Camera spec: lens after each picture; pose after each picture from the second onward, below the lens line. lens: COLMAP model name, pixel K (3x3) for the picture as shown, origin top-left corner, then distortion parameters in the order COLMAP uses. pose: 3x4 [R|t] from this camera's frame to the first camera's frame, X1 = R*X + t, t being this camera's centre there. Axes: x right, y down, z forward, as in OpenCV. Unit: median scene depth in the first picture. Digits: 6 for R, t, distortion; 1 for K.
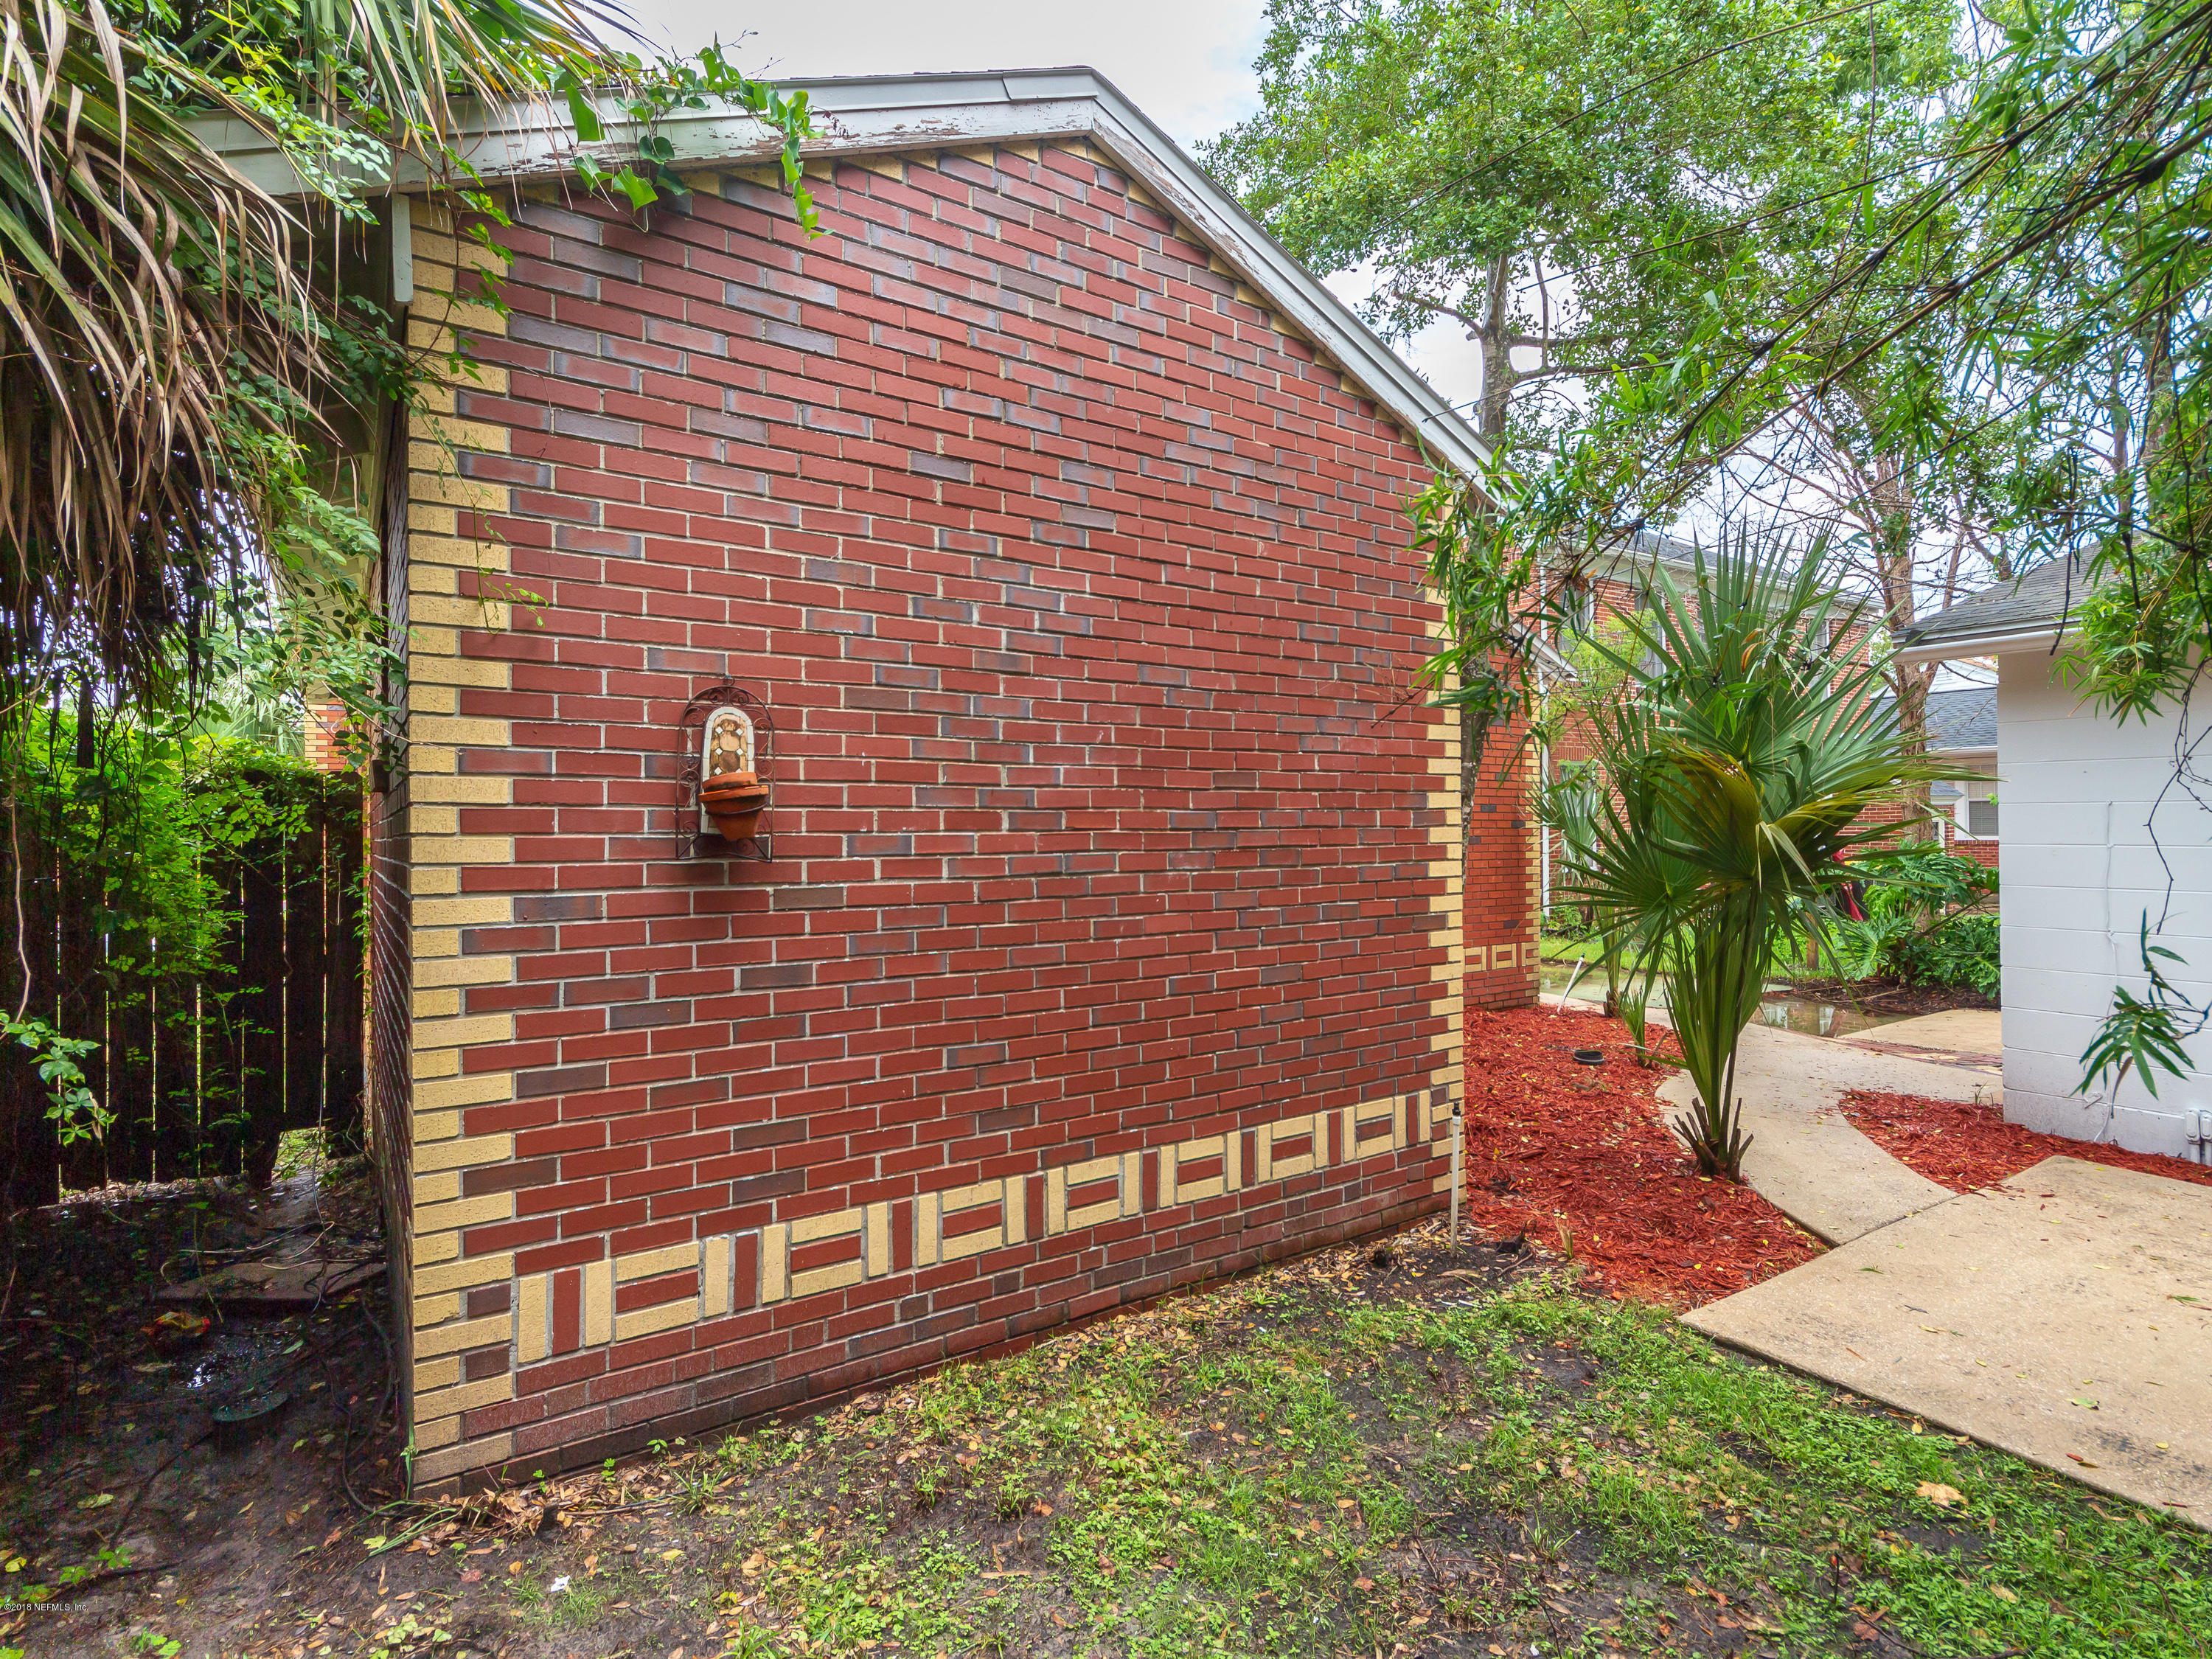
lens RADIAL K [[1138.5, 0, 1075.7], [0, 1138.5, 833.2], [0, 0, 1]] dist [0.003958, 0.000553]
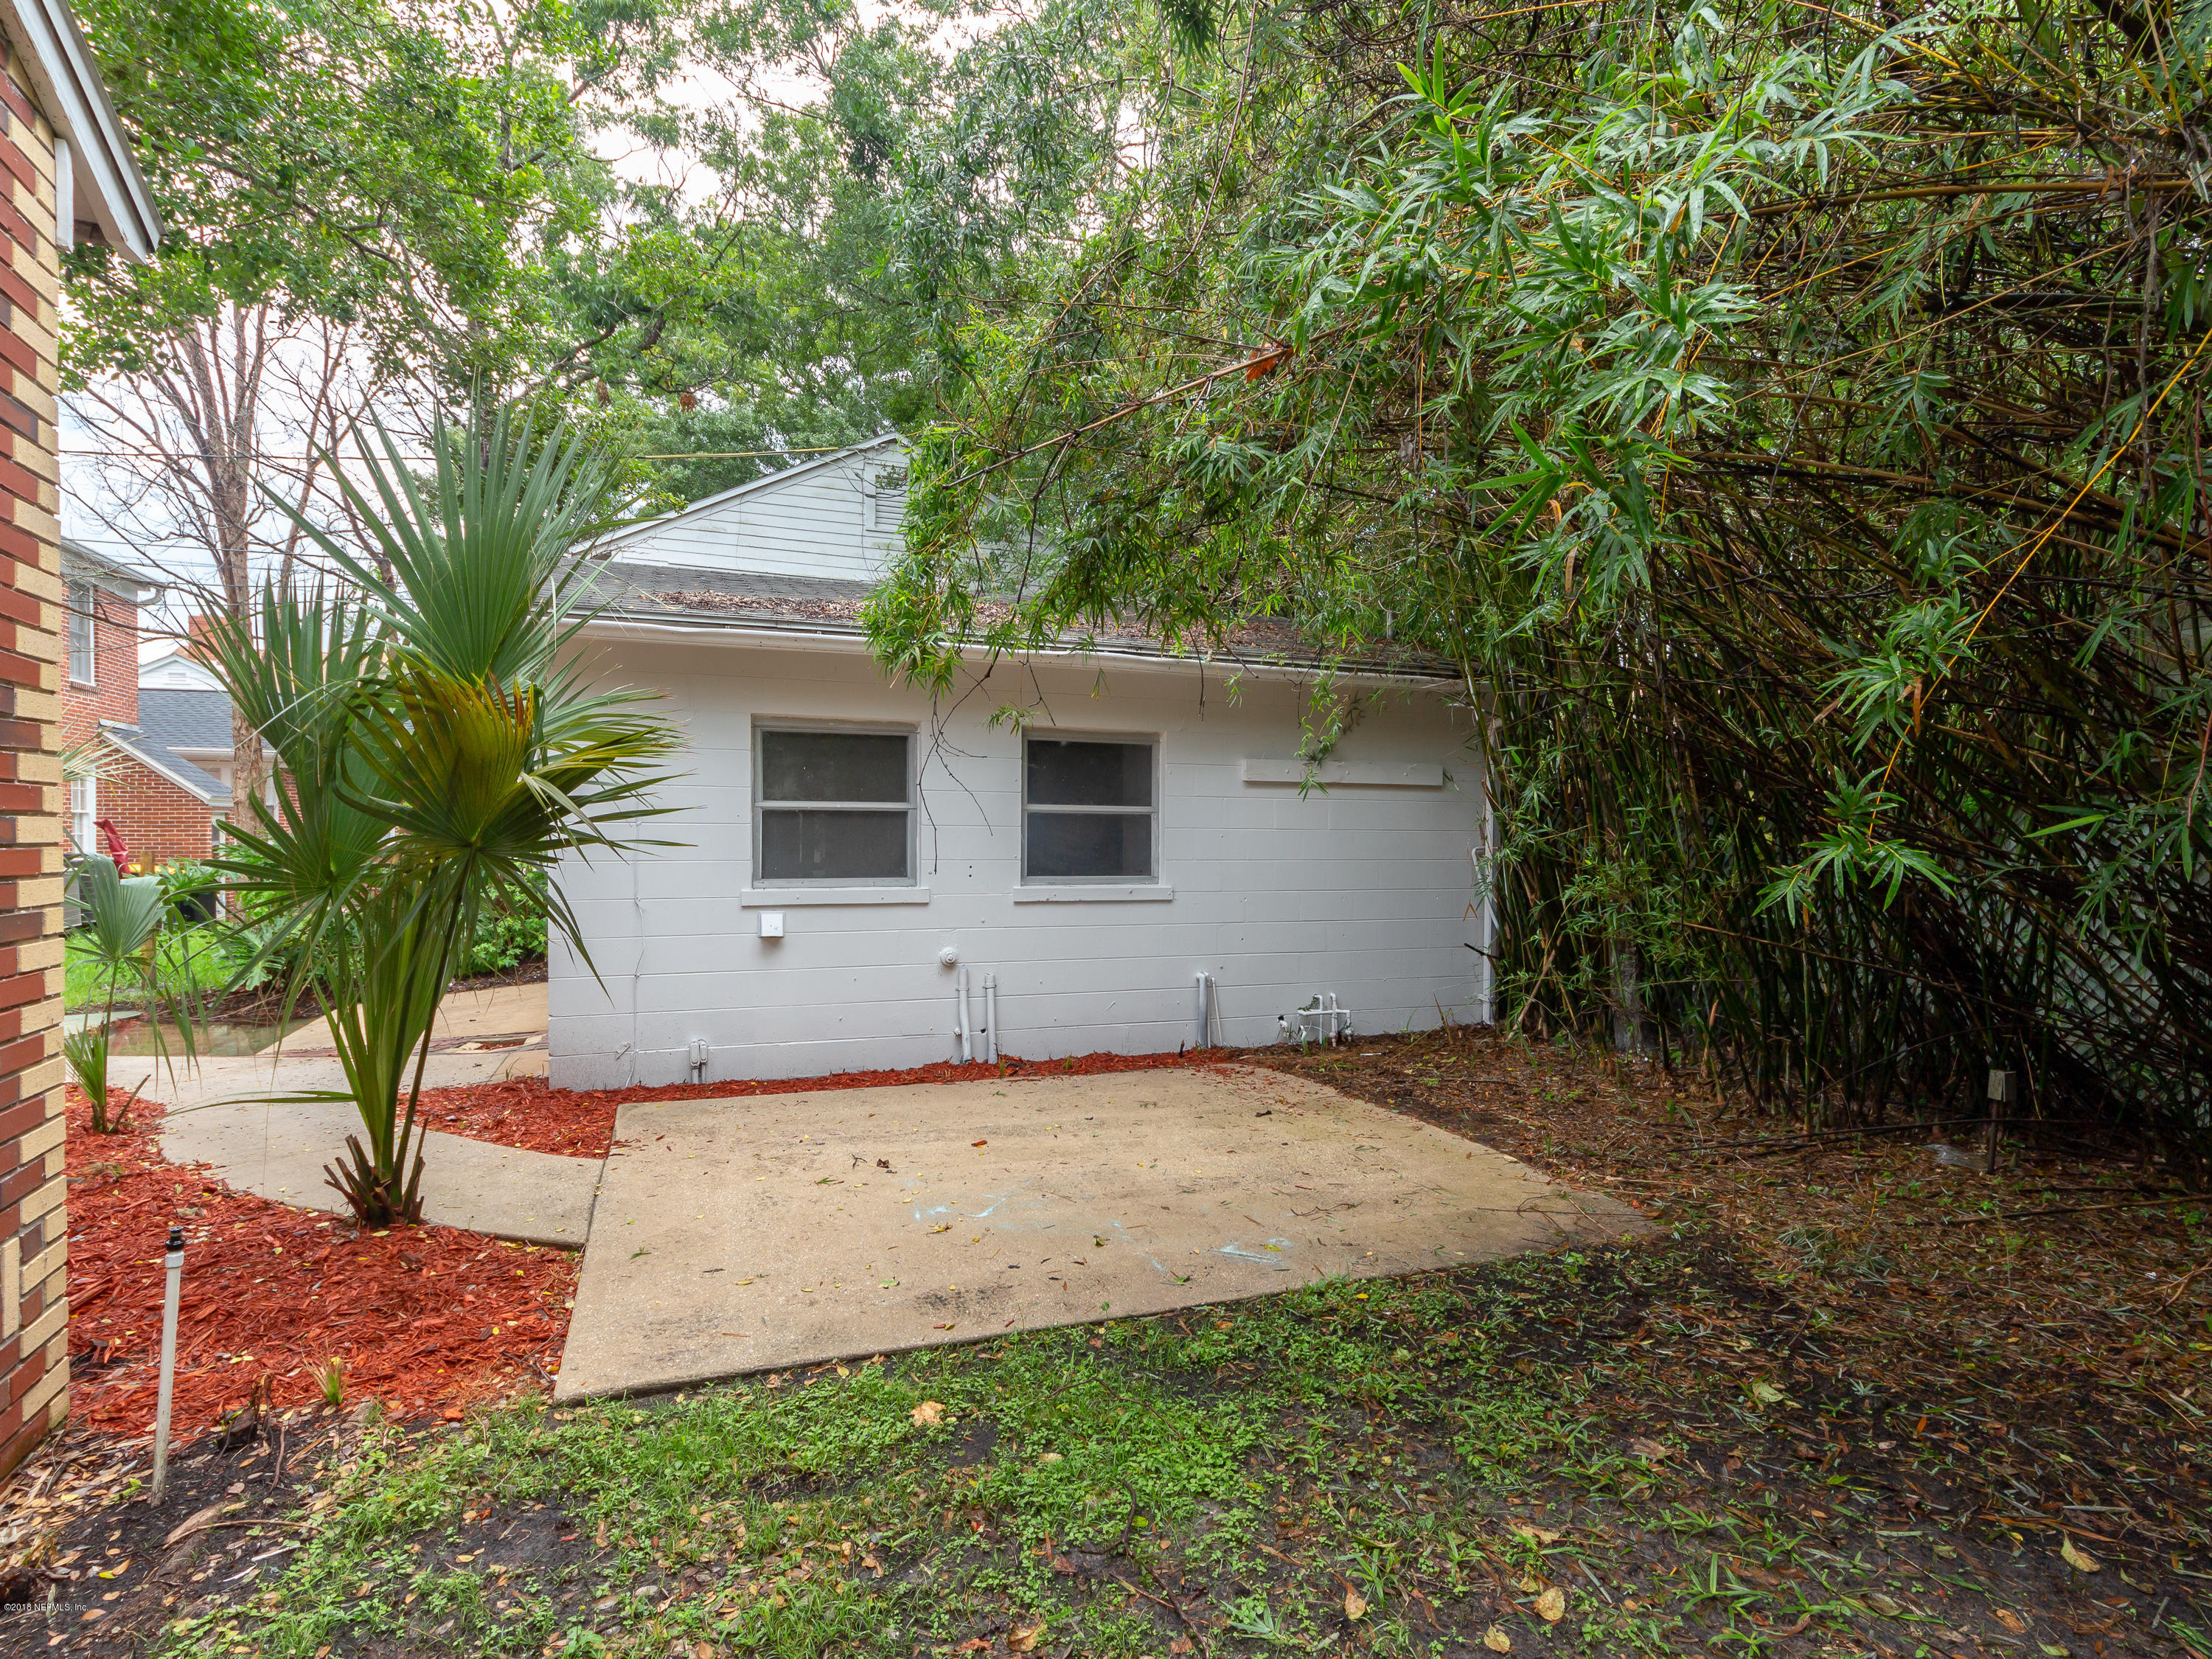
lens RADIAL K [[1113.3, 0, 1134.5], [0, 1113.3, 845.1], [0, 0, 1]] dist [0.005647, 0.000373]
pose [[0.184041, -0.001909, 0.982917, -0.149720], [0.003515, 0.999993, 0.001284, 0.051839], [-0.982912, 0.003219, 0.184047, 0.487845]]
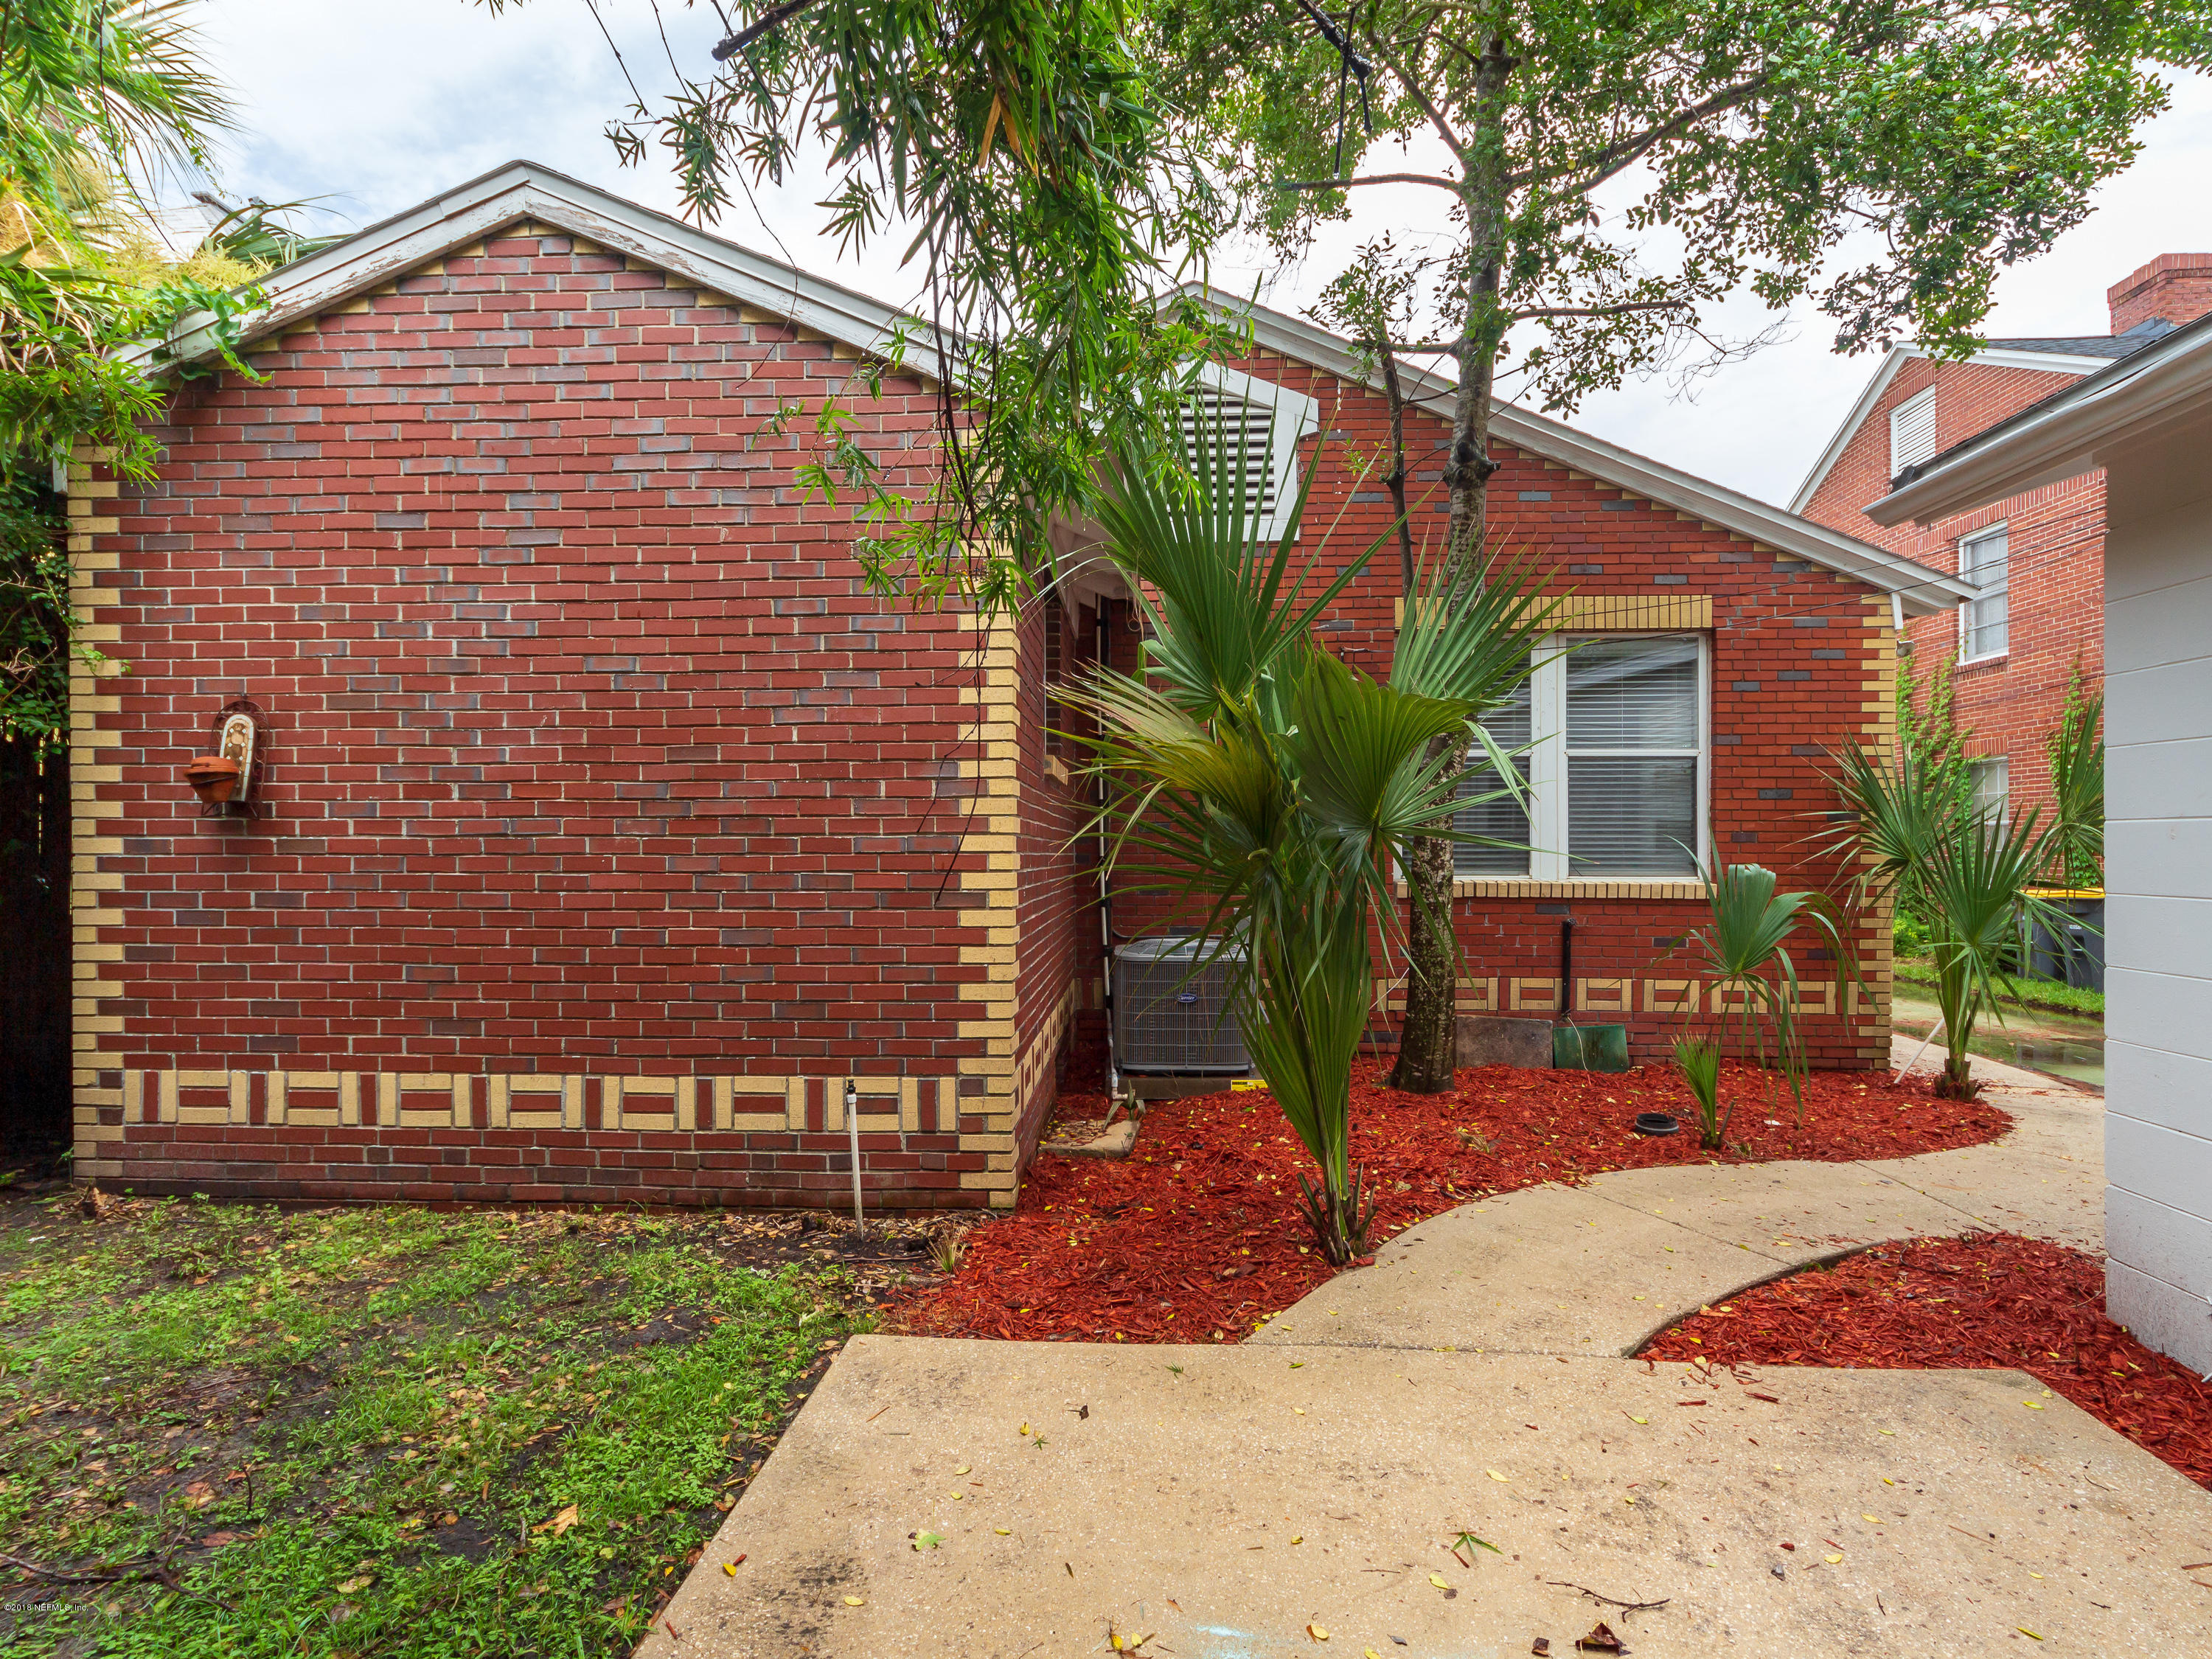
lens RADIAL K [[1118.4, 0, 1108.2], [0, 1118.4, 862.5], [0, 0, 1]] dist [0.000198, -0.001438]
pose [[0.797689, 0.015871, -0.602860, 1.243323], [-0.008074, 0.999845, 0.015639, 0.041721], [0.603015, -0.007607, 0.797694, 0.440024]]
